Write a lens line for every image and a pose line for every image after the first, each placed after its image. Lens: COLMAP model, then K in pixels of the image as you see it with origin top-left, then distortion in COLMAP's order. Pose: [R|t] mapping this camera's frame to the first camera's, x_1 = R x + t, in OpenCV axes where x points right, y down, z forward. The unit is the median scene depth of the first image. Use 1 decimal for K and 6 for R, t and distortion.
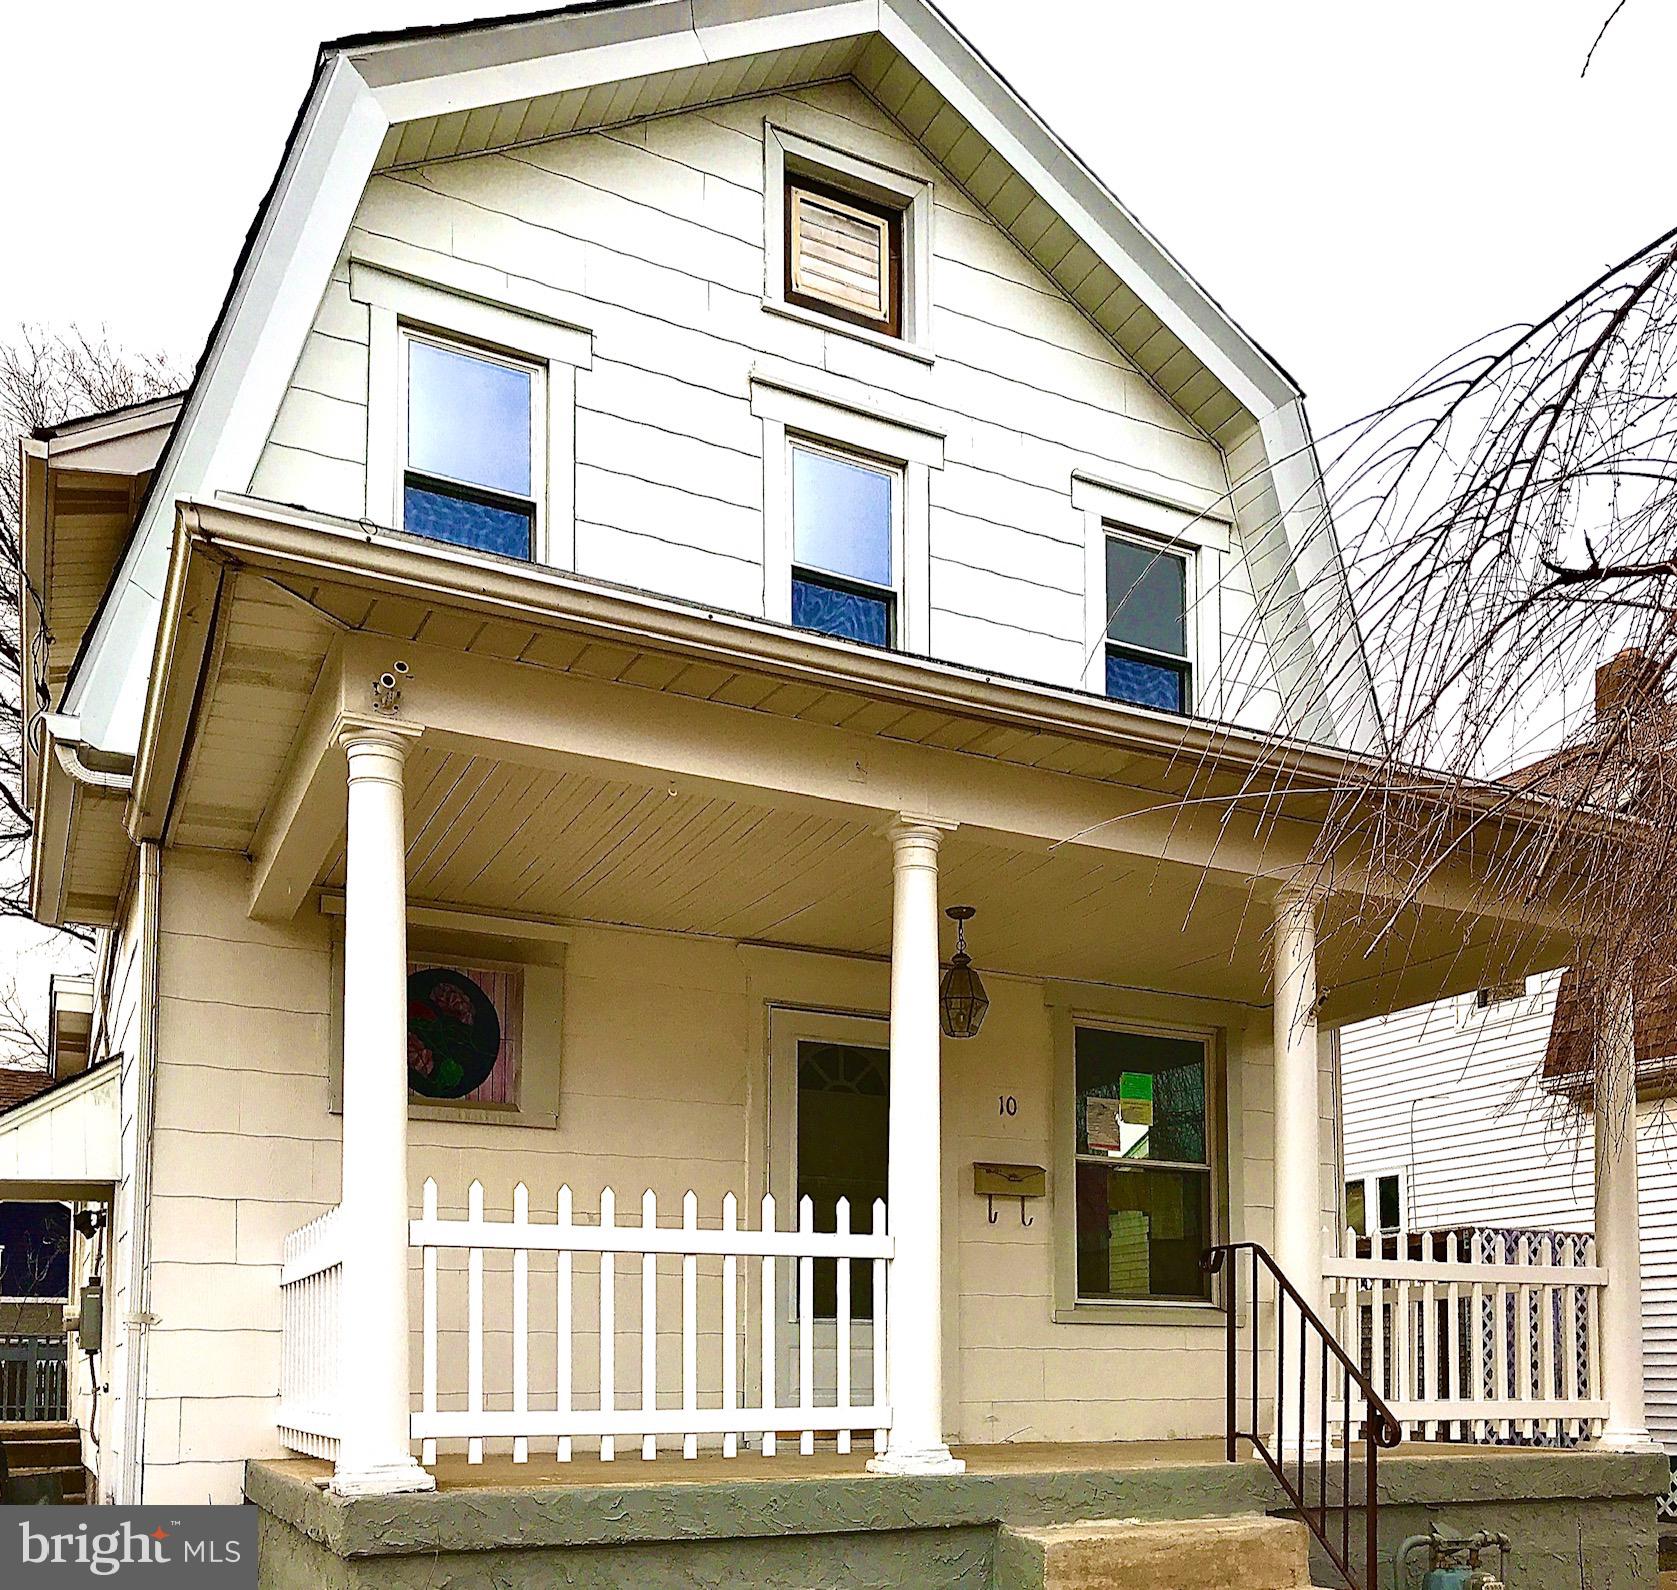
lens RADIAL K [[1677.5, 0, 838.5], [0, 1677.5, 795.0], [0, 0, 1]] dist [-0.051944, -0.007205]
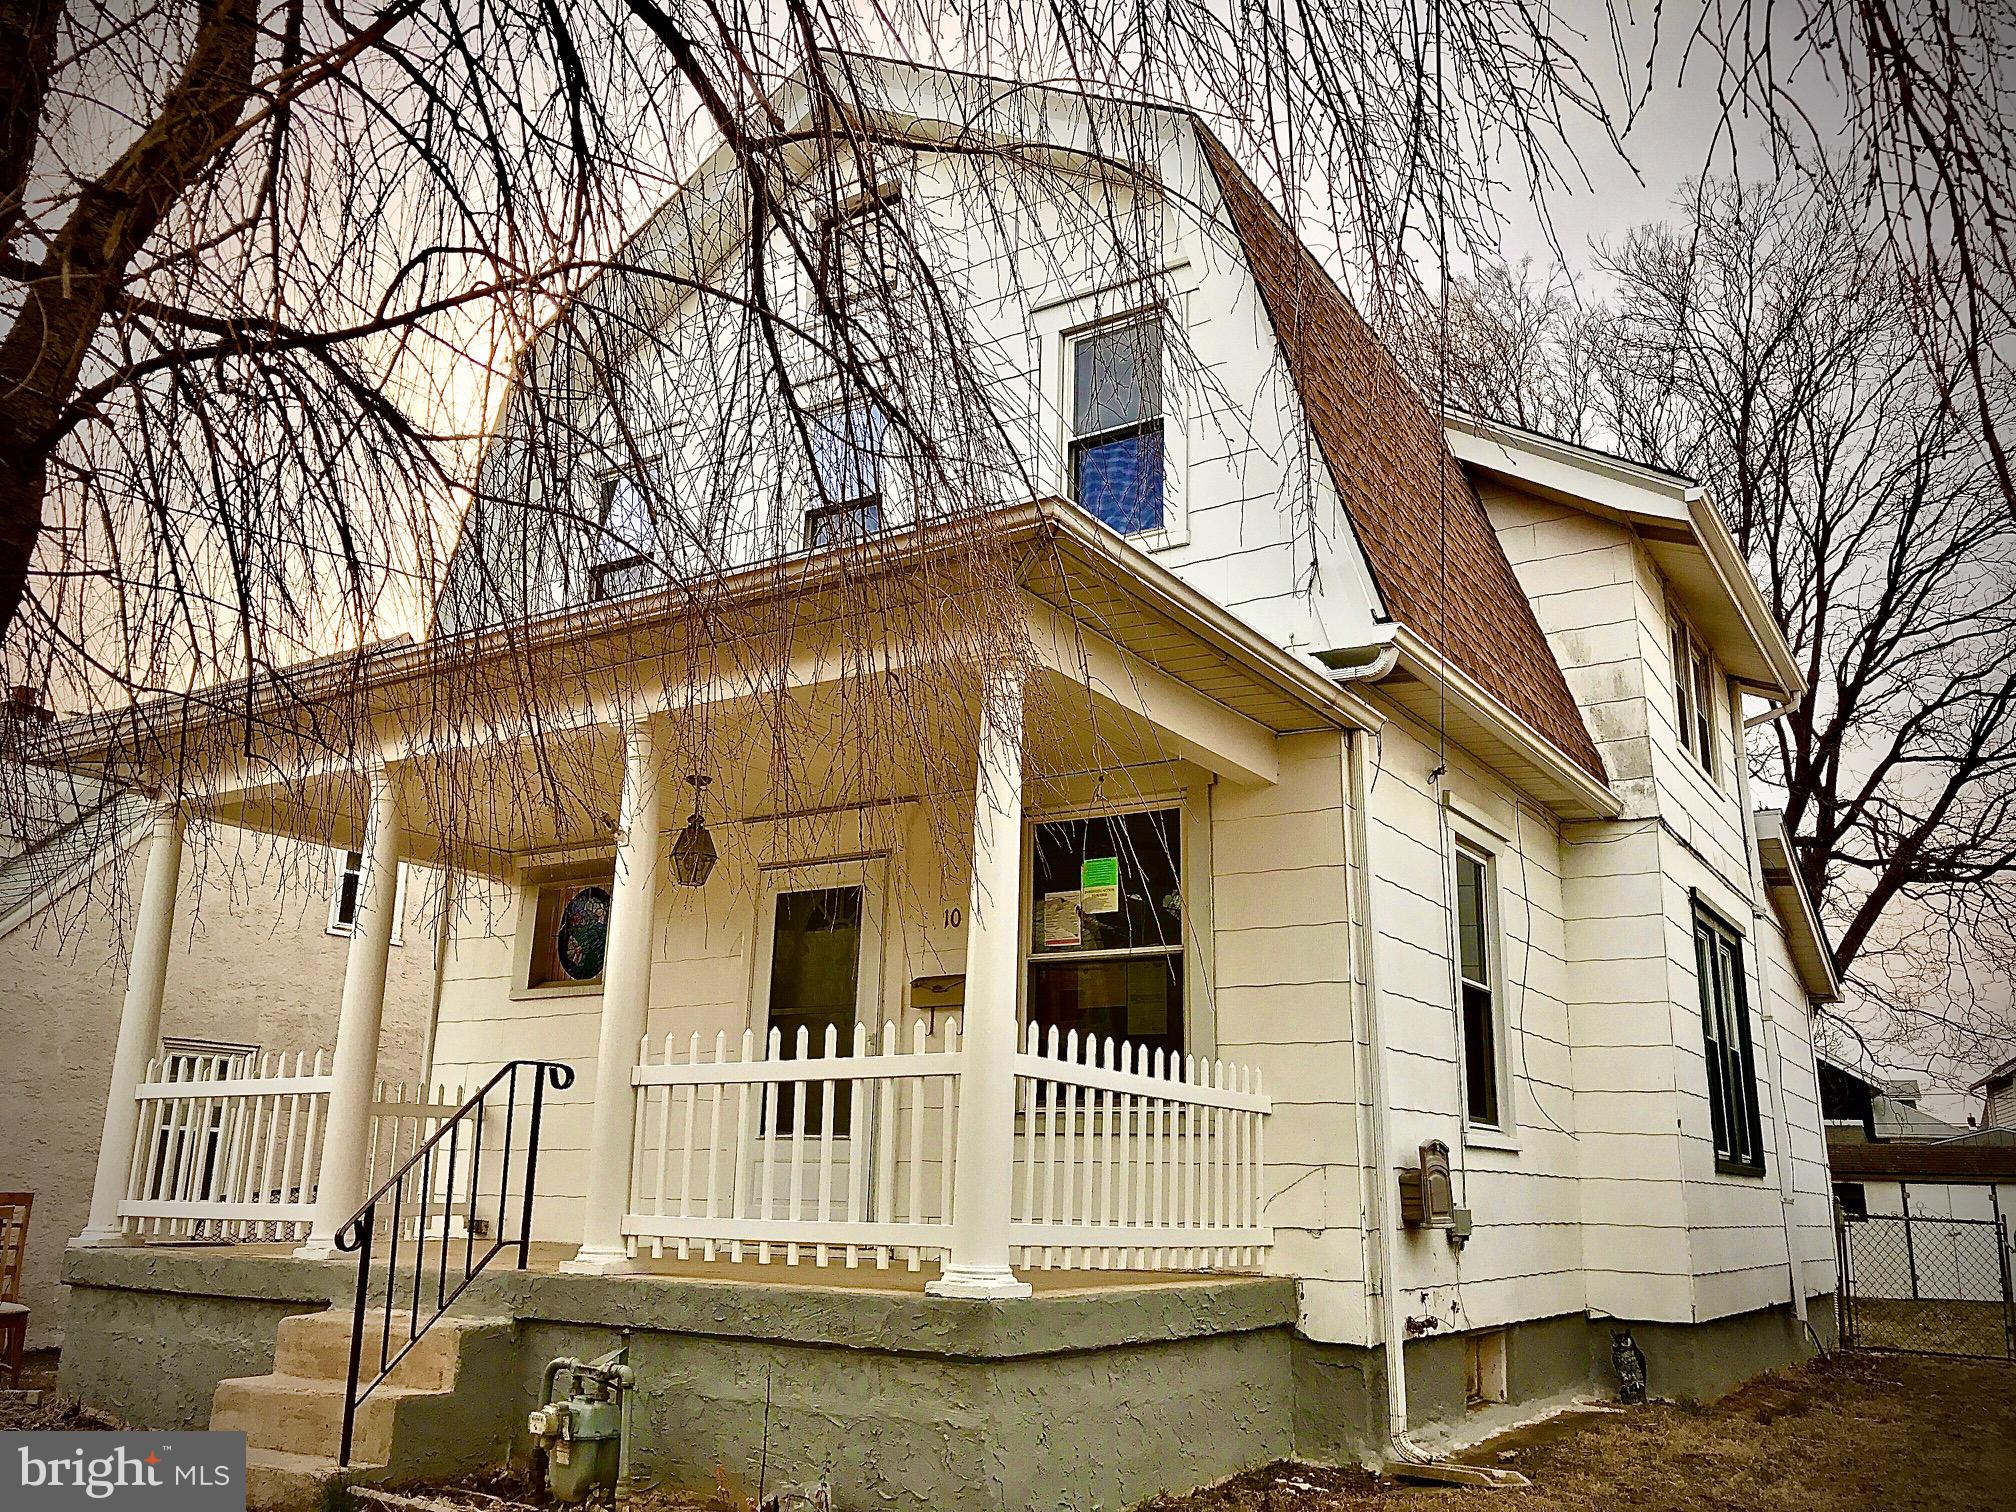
lens RADIAL K [[1664.9, 0, 1008.0], [0, 1664.9, 756.0], [0, 0, 1]] dist [0.031171, -0.005662]
pose [[0.542972, -0.220587, -0.810261, 1.035903], [0.278167, 0.957654, -0.074309, 0.191614], [0.792341, -0.185040, 0.581340, 0.504290]]
